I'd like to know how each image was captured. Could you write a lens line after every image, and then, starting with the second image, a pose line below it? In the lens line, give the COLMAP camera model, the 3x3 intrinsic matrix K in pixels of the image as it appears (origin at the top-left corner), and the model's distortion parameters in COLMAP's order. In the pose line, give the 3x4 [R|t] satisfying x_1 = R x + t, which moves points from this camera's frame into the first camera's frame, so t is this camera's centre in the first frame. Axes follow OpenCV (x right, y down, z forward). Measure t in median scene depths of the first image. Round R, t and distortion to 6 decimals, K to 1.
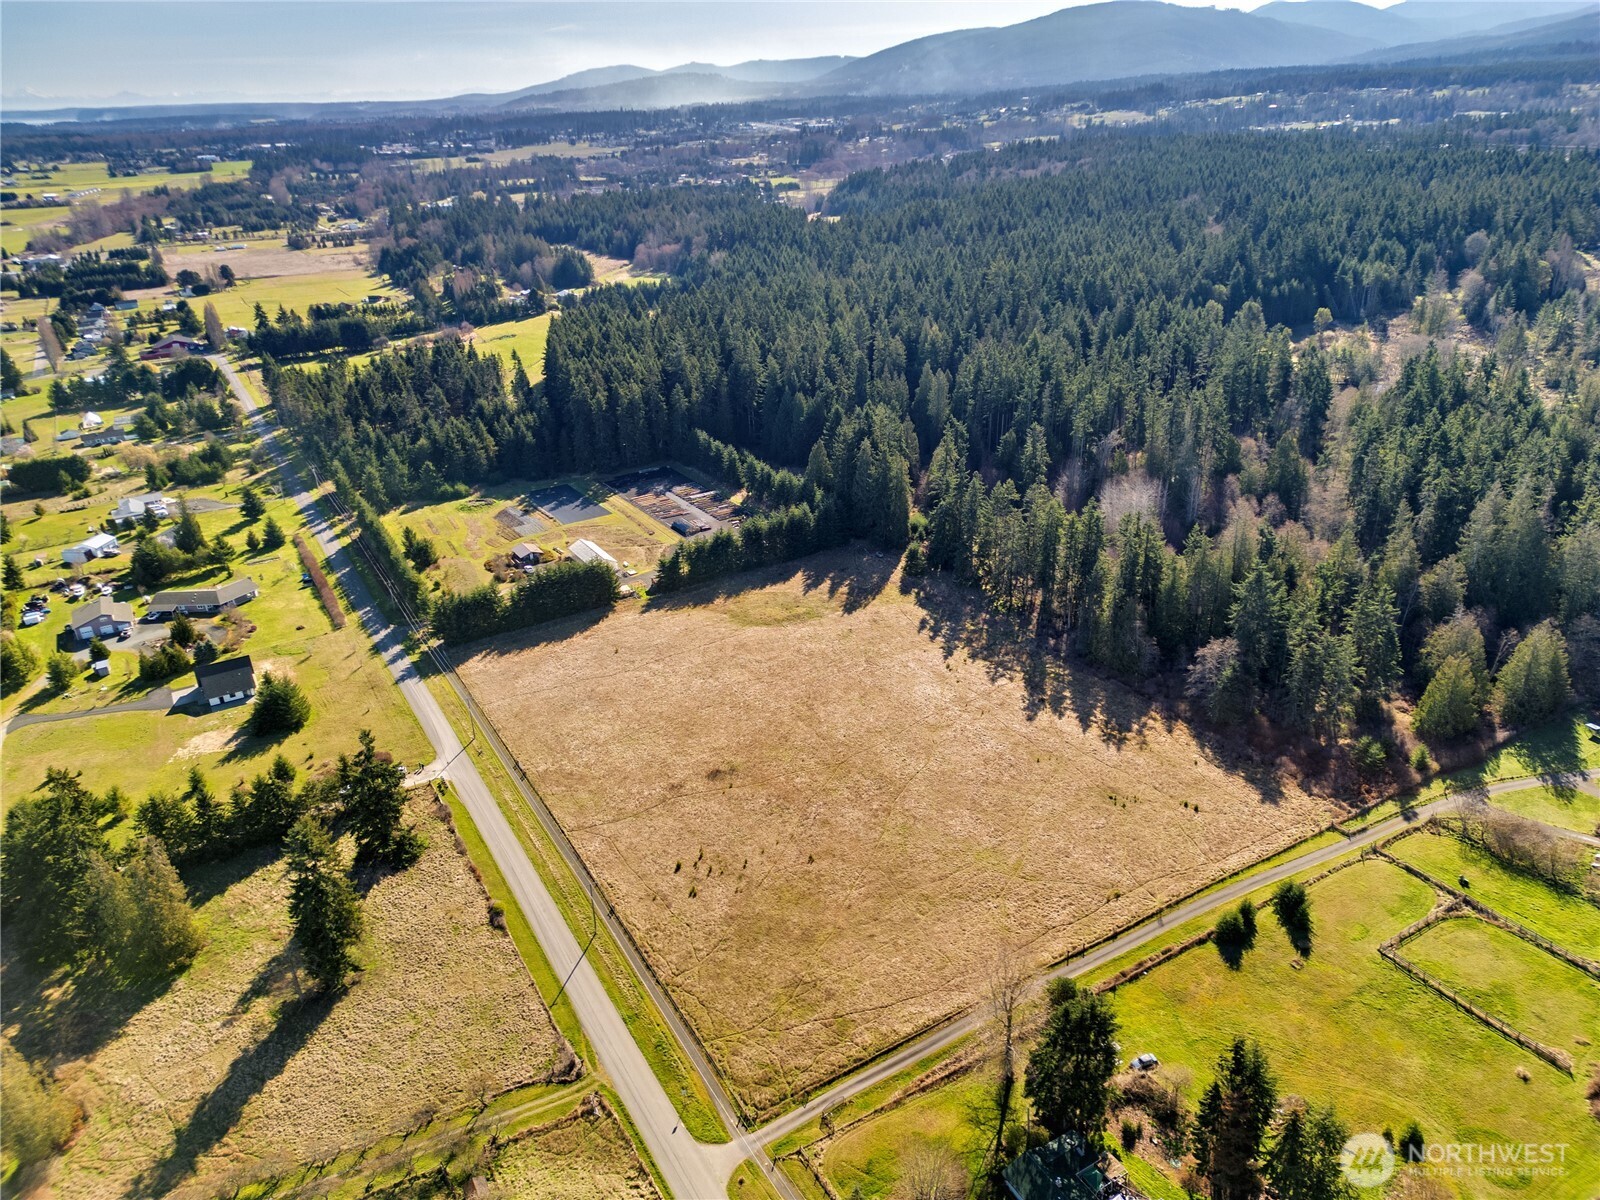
lens RADIAL K [[1128.5, 0, 806.0], [0, 1128.5, 599.1], [0, 0, 1]] dist [0.066716, -0.058492]
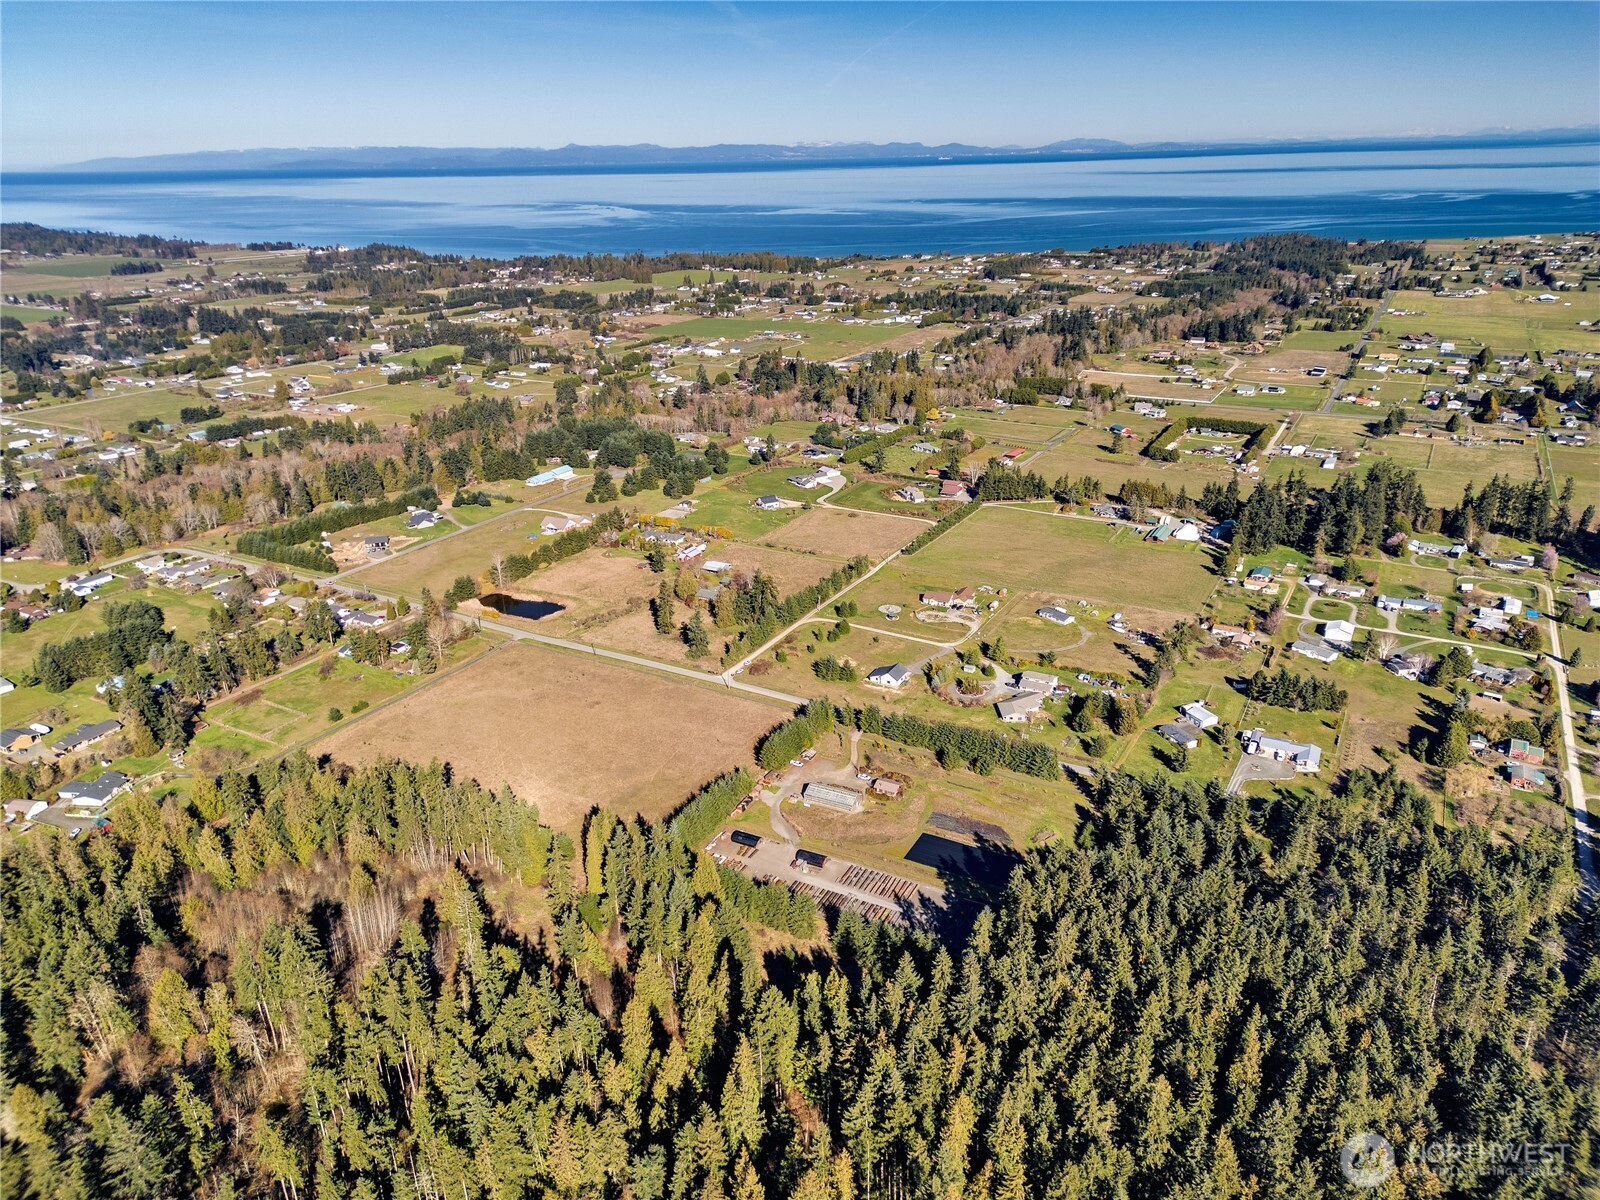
lens RADIAL K [[1128.5, 0, 806.0], [0, 1128.5, 599.1], [0, 0, 1]] dist [0.066716, -0.058492]
pose [[-0.859467, 0.235374, -0.453778, 0.392173], [-0.167155, 0.709488, 0.684606, -1.196689], [0.483089, 0.664248, -0.570438, 1.807344]]
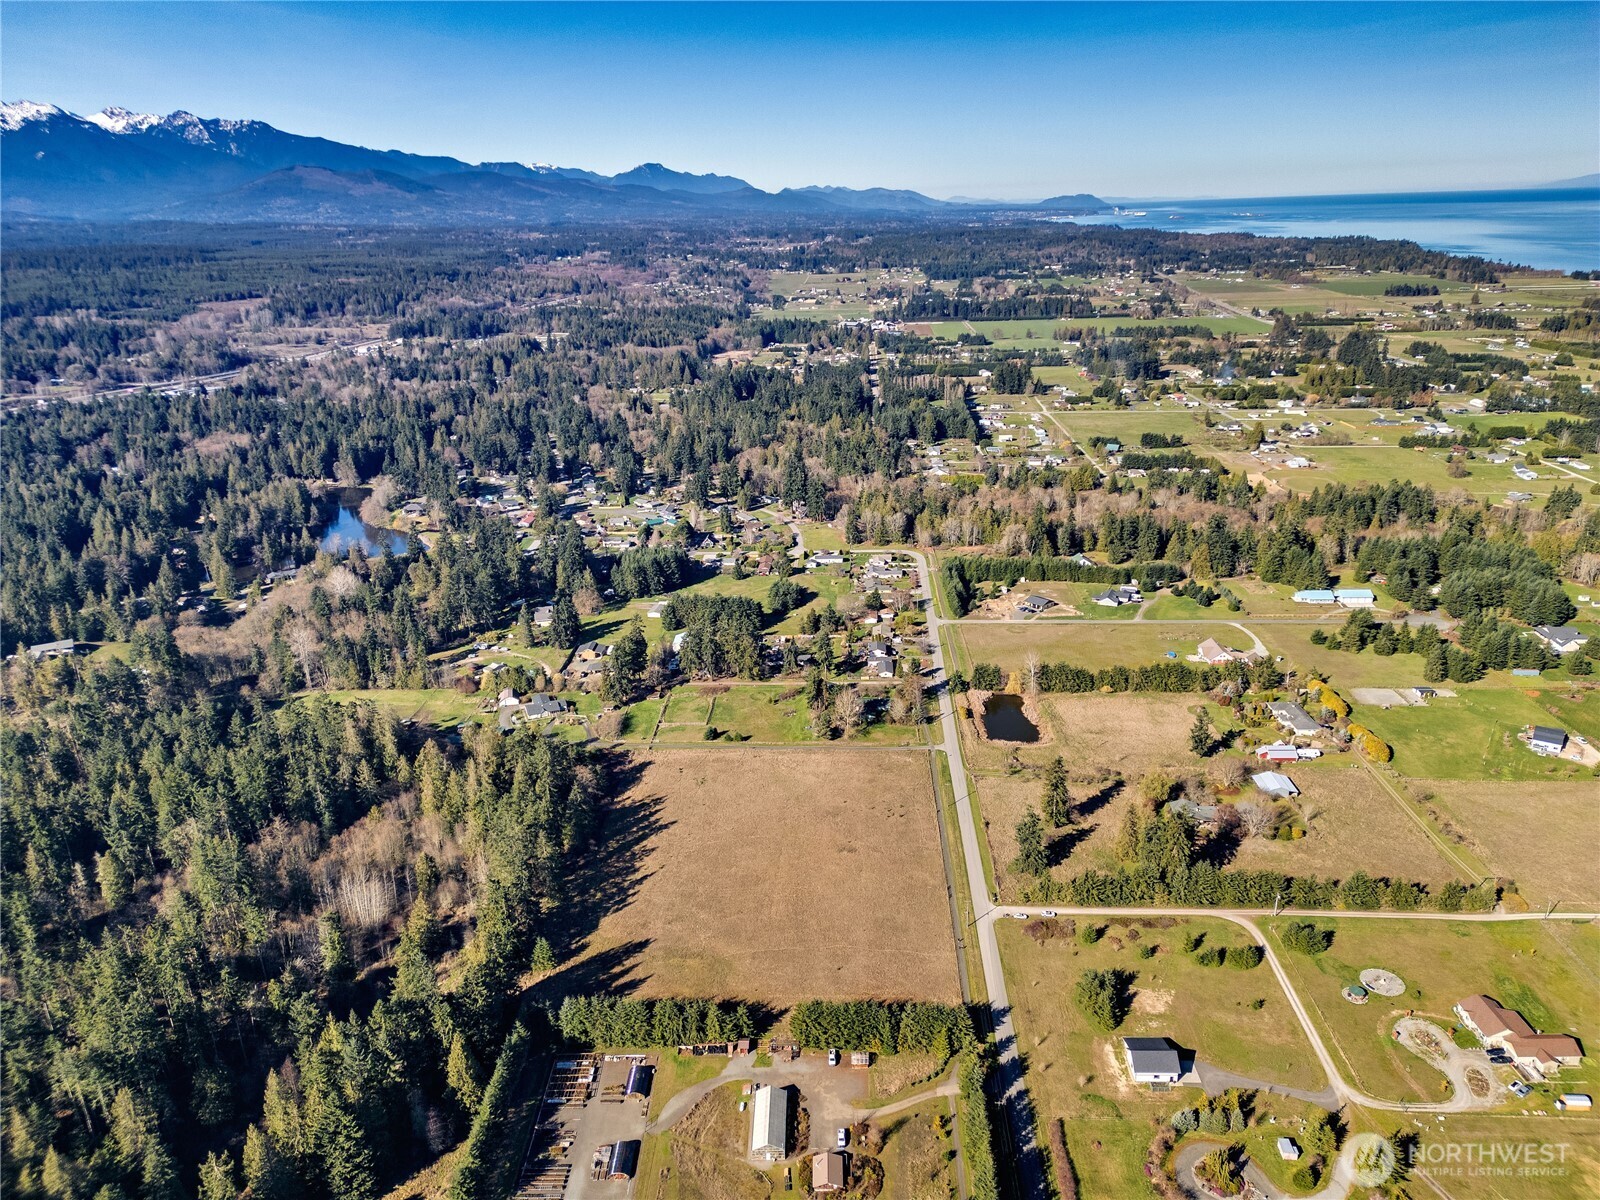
lens RADIAL K [[1128.5, 0, 806.0], [0, 1128.5, 599.1], [0, 0, 1]] dist [0.066716, -0.058492]
pose [[-0.841381, -0.125270, 0.525724, -0.713885], [0.273507, 0.740299, 0.614126, -0.981435], [-0.466124, 0.660503, -0.588612, 1.437833]]
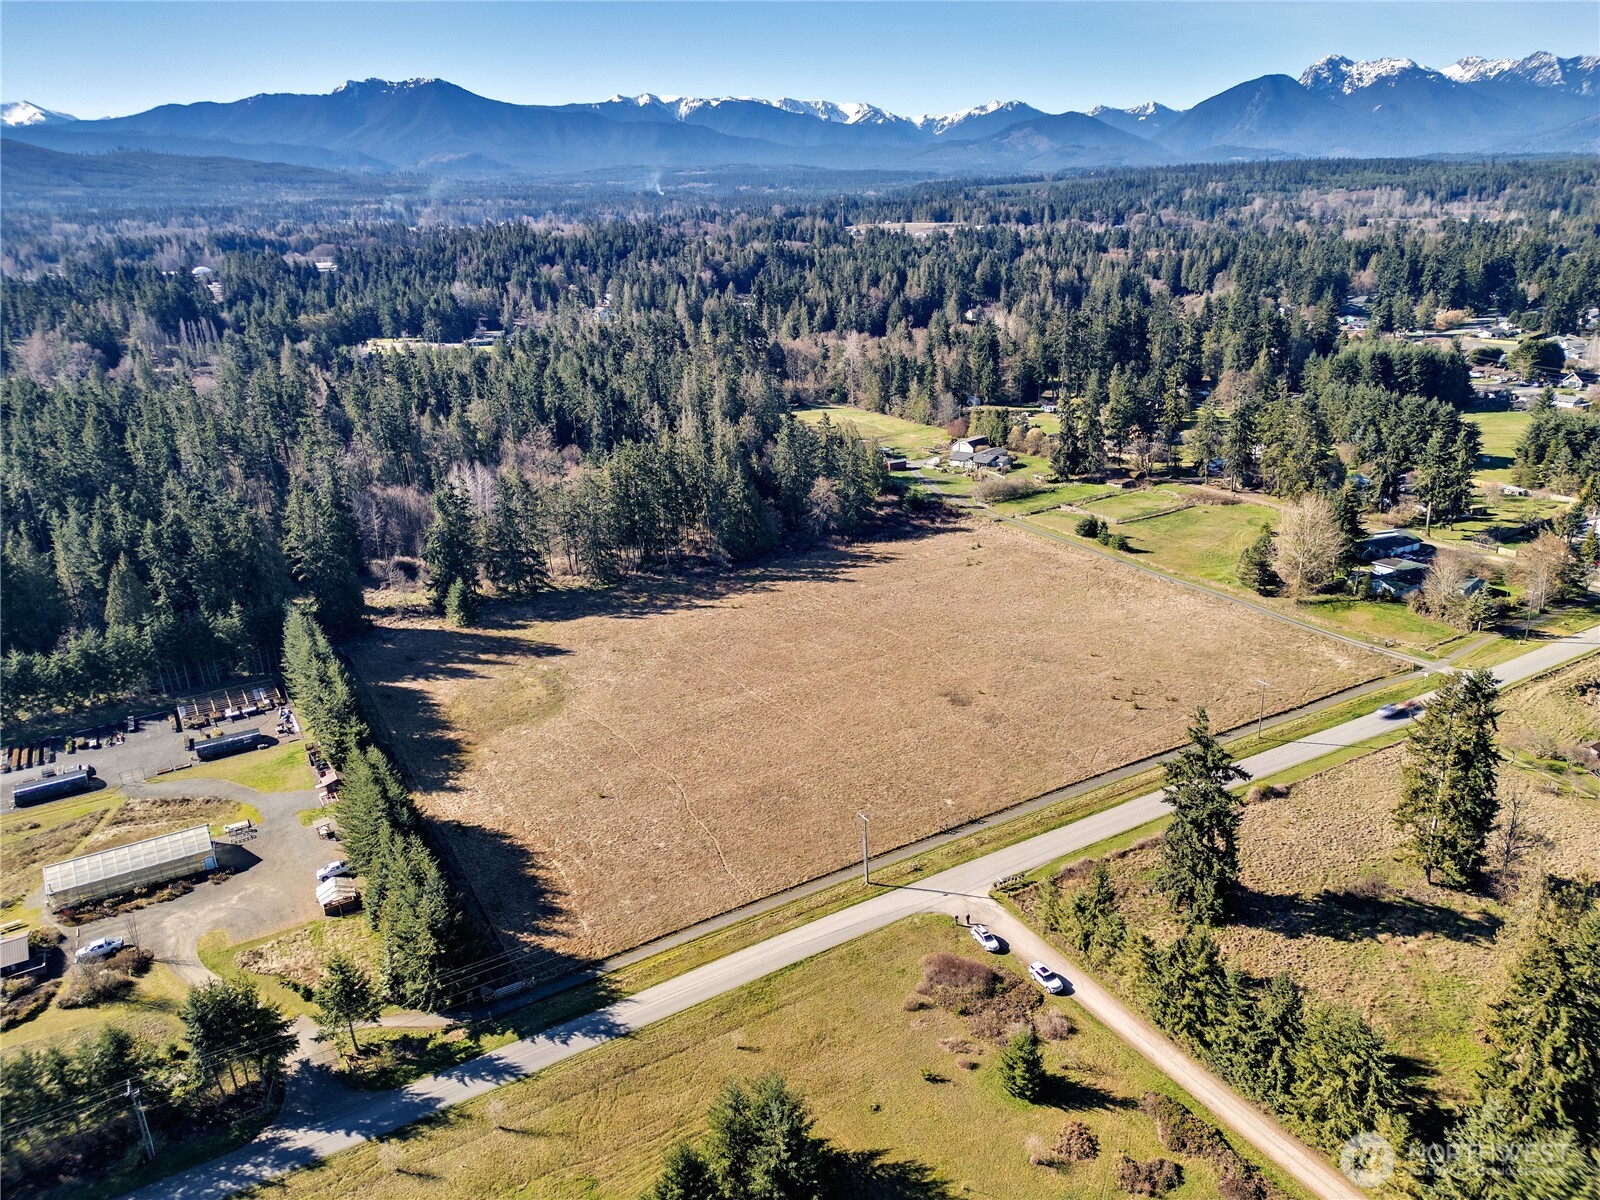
lens RADIAL K [[1105.4, 0, 800.0], [0, 1105.4, 600.0], [0, 0, 1]] dist [0.066631, -0.030542]
pose [[0.011836, -0.299999, 0.953866, -0.690895], [0.445687, 0.855518, 0.263537, -0.150571], [-0.895111, 0.422007, 0.143831, 0.757693]]
